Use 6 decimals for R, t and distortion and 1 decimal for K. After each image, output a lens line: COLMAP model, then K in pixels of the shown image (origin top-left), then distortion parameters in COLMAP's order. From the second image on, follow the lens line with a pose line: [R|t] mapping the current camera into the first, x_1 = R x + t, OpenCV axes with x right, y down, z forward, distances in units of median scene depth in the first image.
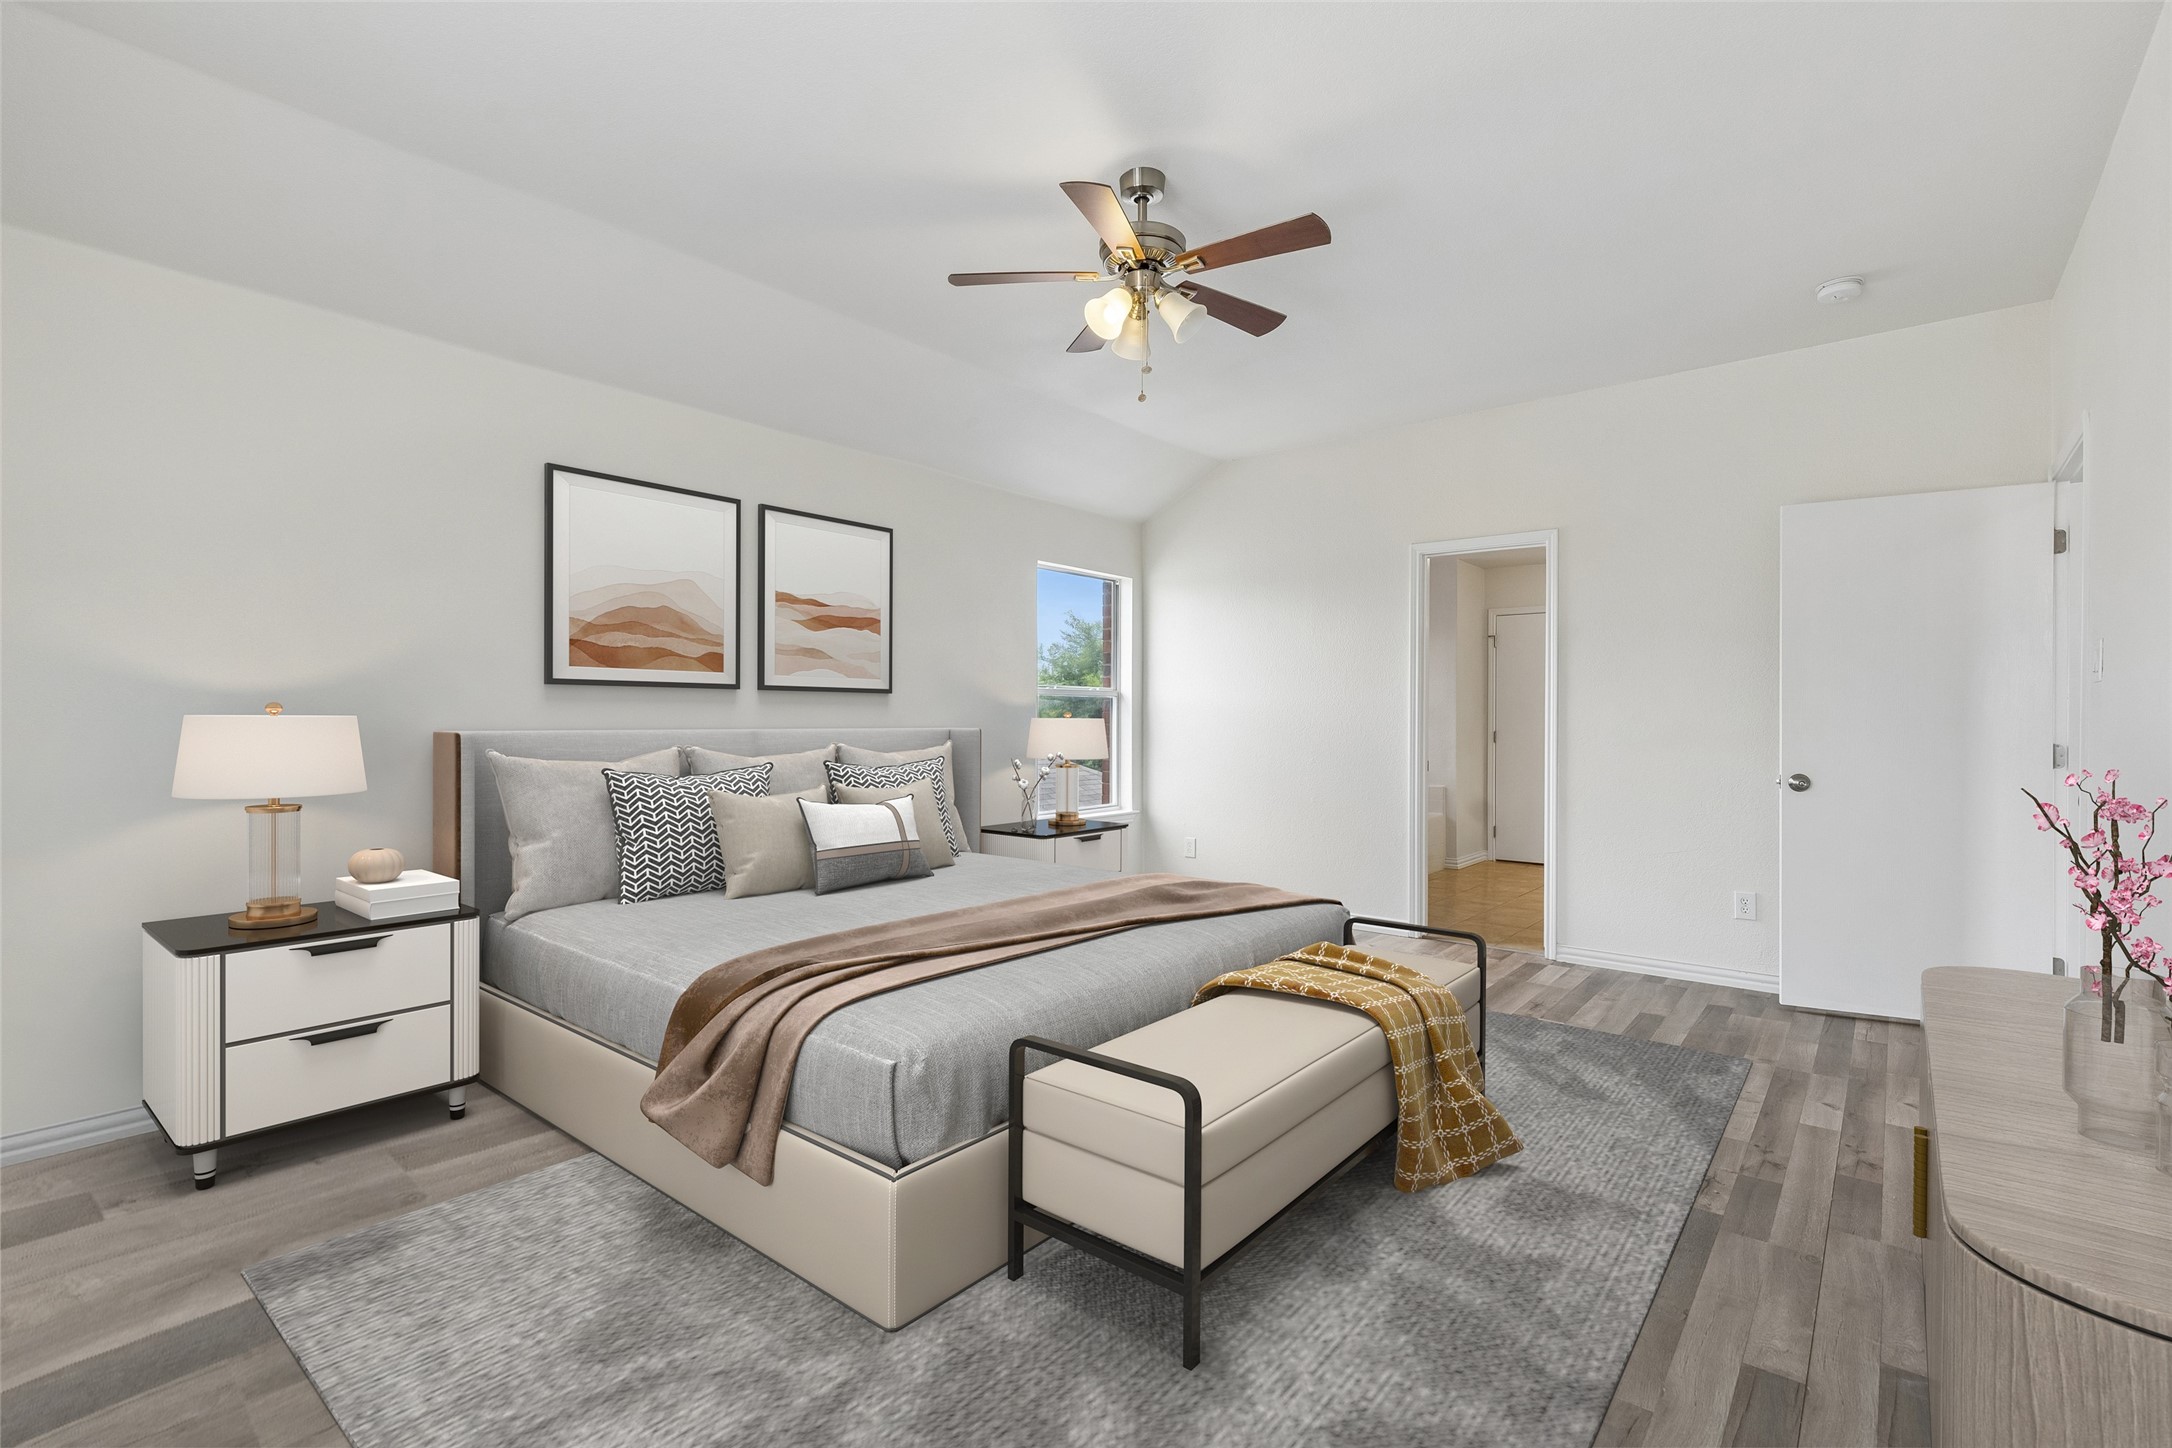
lens RADIAL K [[984.3, 0, 1041.5], [0, 984.3, 728.6], [0, 0, 1]] dist [-0.020198, 0.000005]
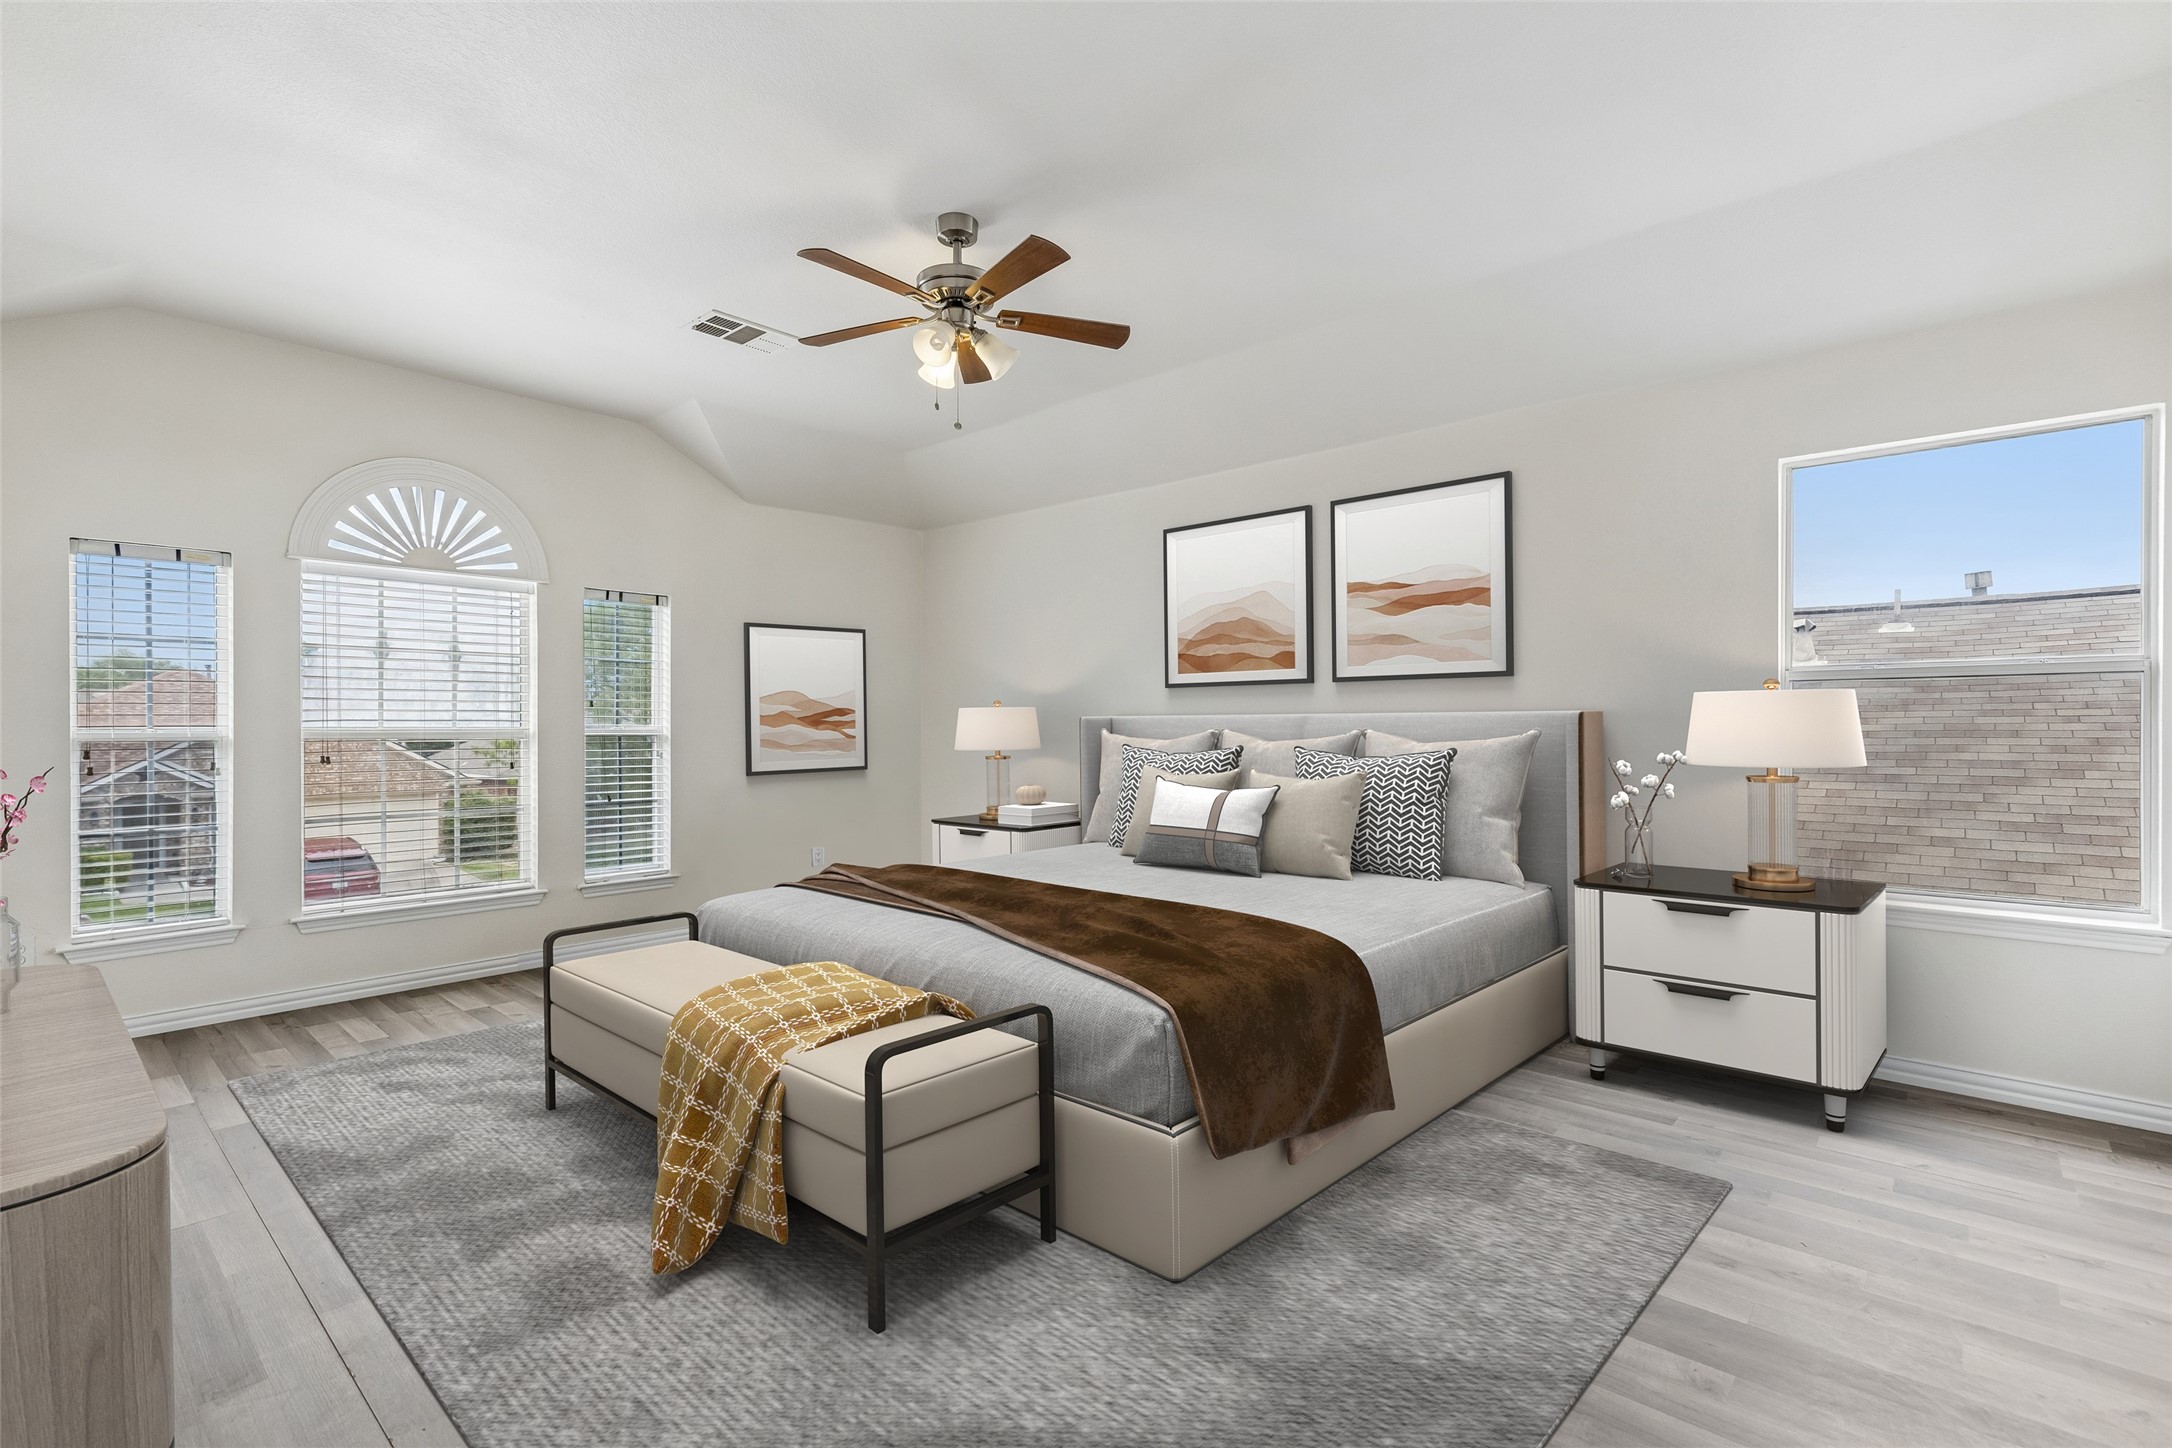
lens RADIAL K [[929.3, 0, 1089.2], [0, 929.3, 700.6], [0, 0, 1]] dist [0.017812, 0.000226]
pose [[0.009542, -0.005955, -0.999937, 0.713716], [0.014362, 0.999880, -0.005817, -0.018644], [0.999851, -0.014306, 0.009627, 0.760568]]
